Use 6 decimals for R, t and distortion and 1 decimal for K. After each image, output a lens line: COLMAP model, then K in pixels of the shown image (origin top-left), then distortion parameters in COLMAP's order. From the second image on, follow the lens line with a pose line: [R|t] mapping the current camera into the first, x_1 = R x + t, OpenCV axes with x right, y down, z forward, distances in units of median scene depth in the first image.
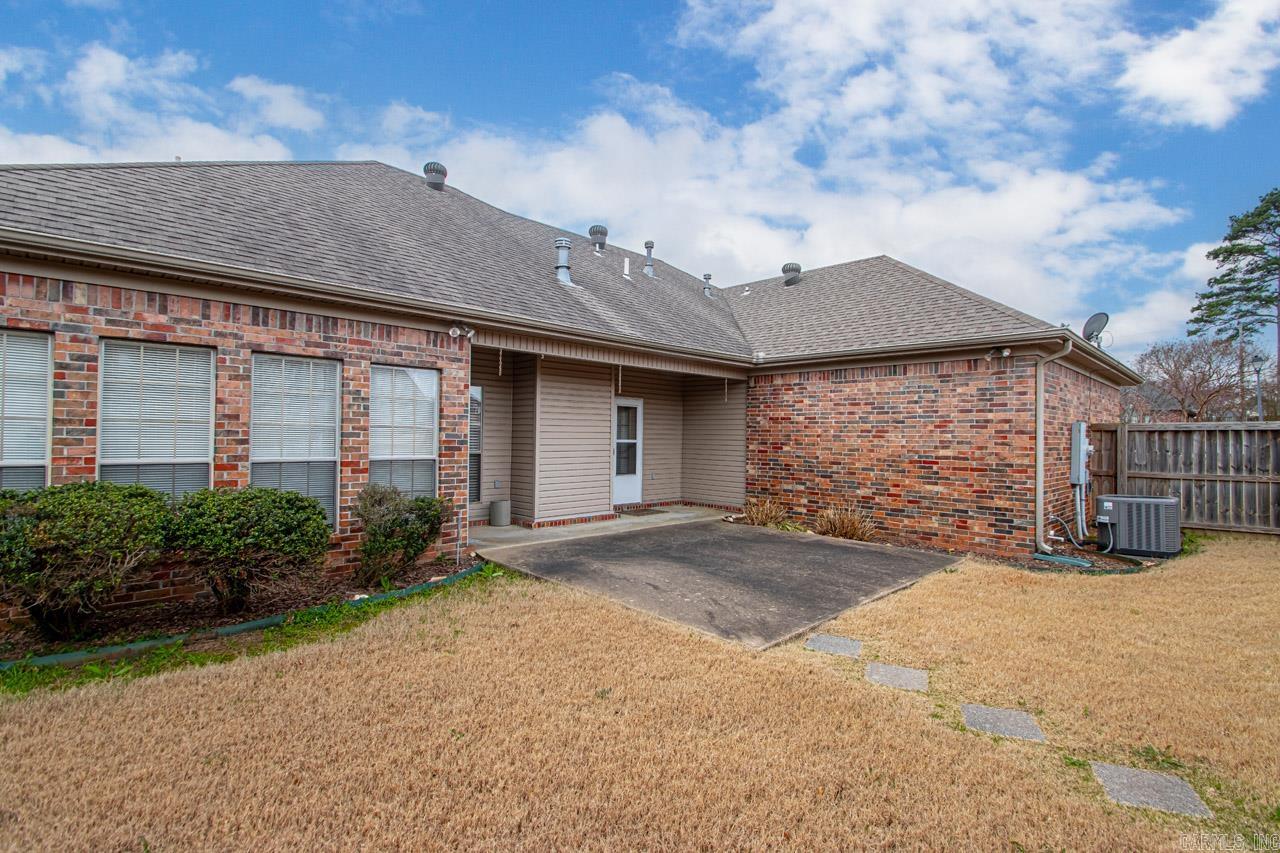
lens RADIAL K [[594.9, 0, 654.5], [0, 594.9, 427.9], [0, 0, 1]] dist [0.017472, -0.020530]
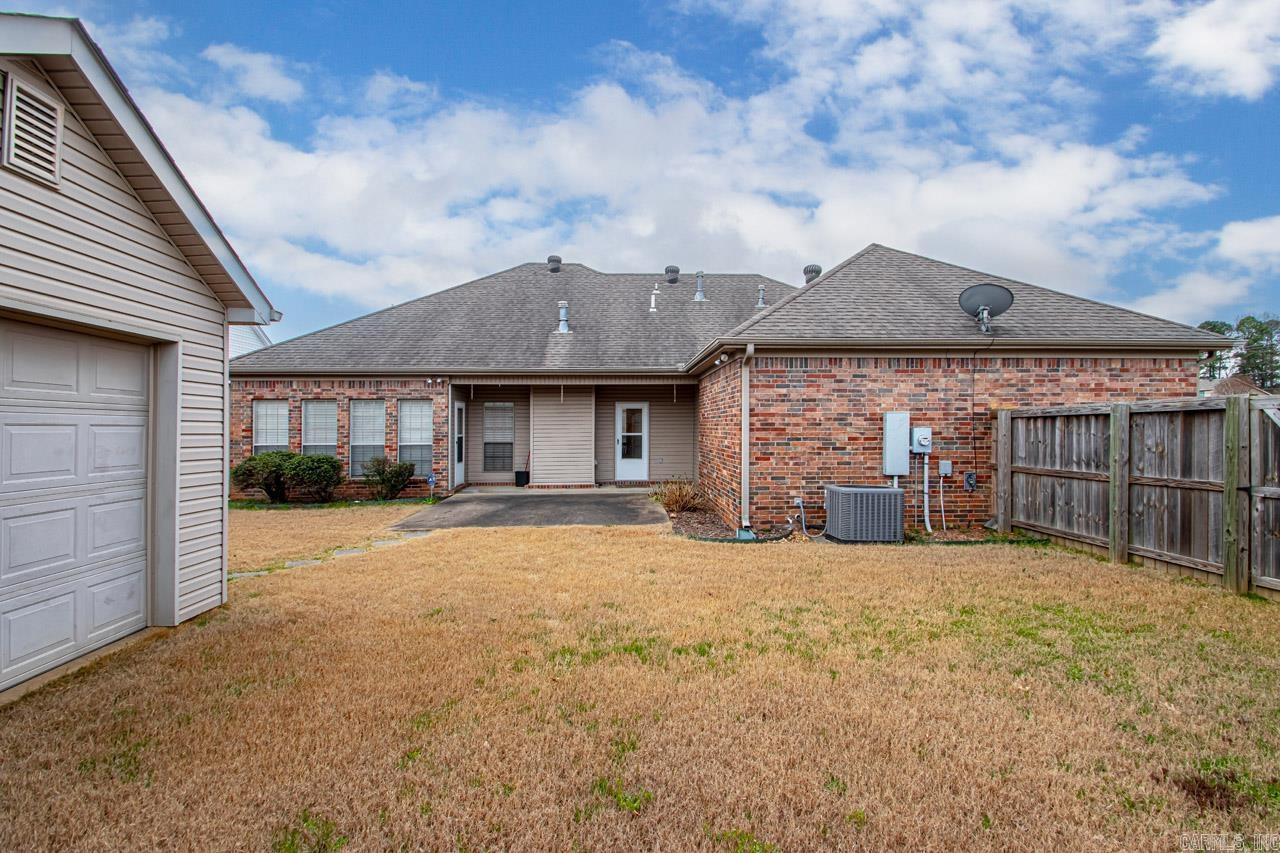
lens RADIAL K [[588.5, 0, 646.0], [0, 588.5, 421.3], [0, 0, 1]] dist [0.000578, 0.000060]
pose [[0.739469, -0.023447, -0.672783, 1.263032], [0.023131, 0.999688, -0.009416, 0.007642], [0.672794, -0.008599, 0.739780, 0.030182]]
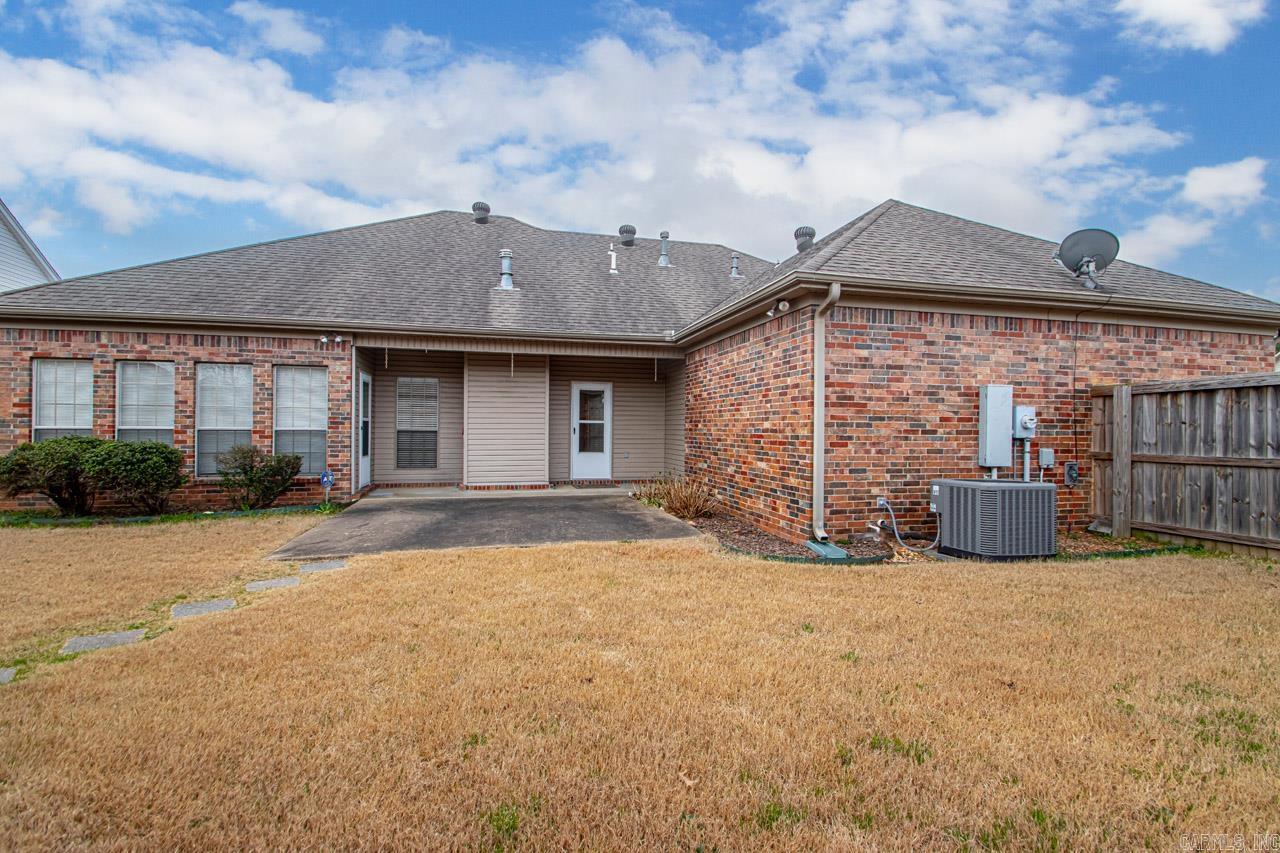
lens RADIAL K [[594.9, 0, 654.5], [0, 594.9, 427.9], [0, 0, 1]] dist [0.017472, -0.020530]
pose [[0.857586, -0.009589, -0.514251, 0.874248], [0.012785, 0.999915, 0.002675, 0.045205], [0.514181, -0.008869, 0.857636, 0.165404]]
